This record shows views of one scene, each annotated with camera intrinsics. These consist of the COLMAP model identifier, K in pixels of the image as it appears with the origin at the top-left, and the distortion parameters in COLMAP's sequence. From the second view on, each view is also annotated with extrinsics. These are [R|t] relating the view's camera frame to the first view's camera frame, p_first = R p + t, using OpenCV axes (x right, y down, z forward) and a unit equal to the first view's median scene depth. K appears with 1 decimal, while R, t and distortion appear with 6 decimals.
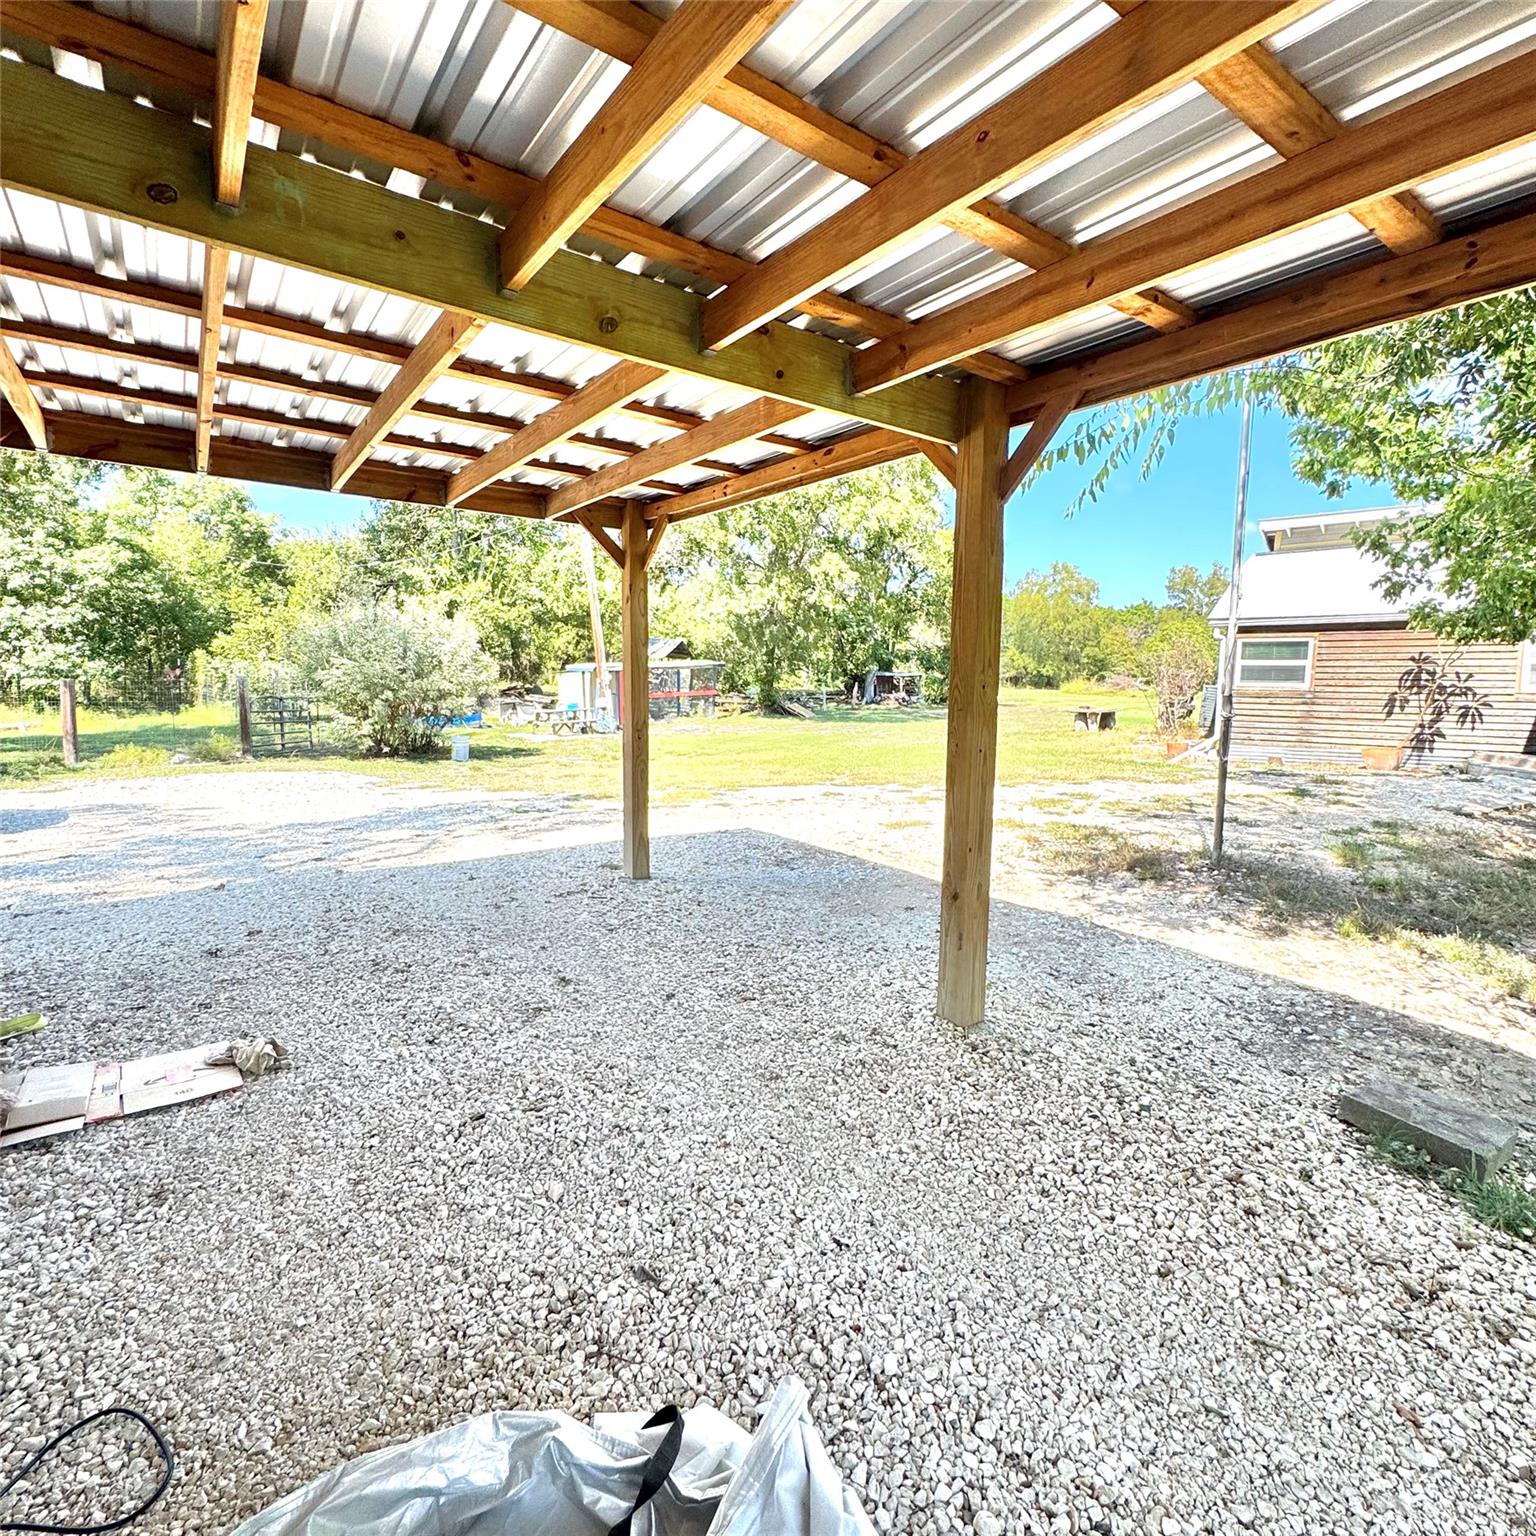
lens RADIAL K [[807.7, 0, 770.2], [0, 807.7, 765.5], [0, 0, 1]] dist [0.002861, 0.000297]
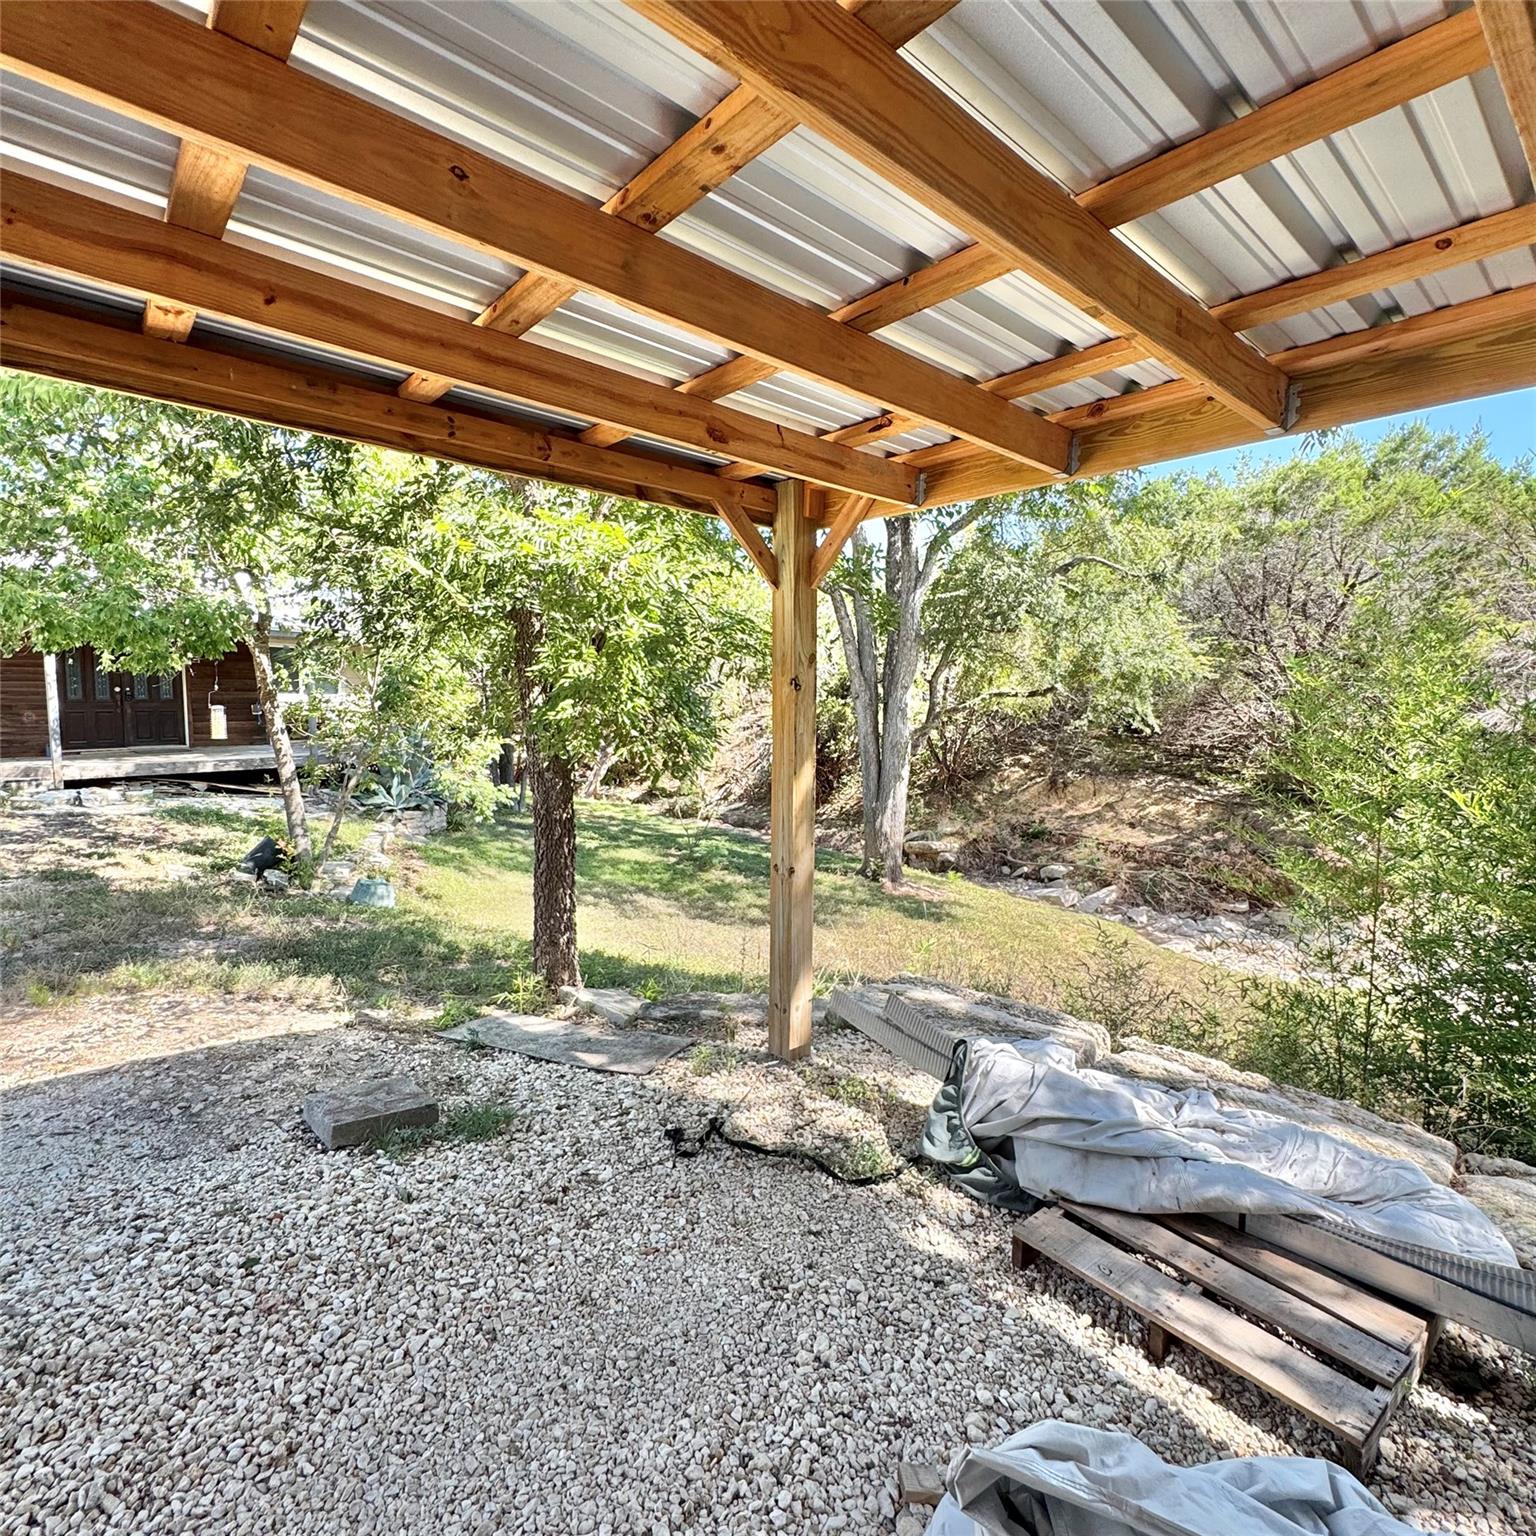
lens RADIAL K [[807.7, 0, 770.1], [0, 807.7, 767.5], [0, 0, 1]] dist [0.002861, 0.000297]
pose [[-0.089319, -0.102680, 0.990696, -0.315356], [0.080063, 0.990713, 0.109900, -0.120828], [-0.992780, 0.089135, -0.080269, 0.398232]]
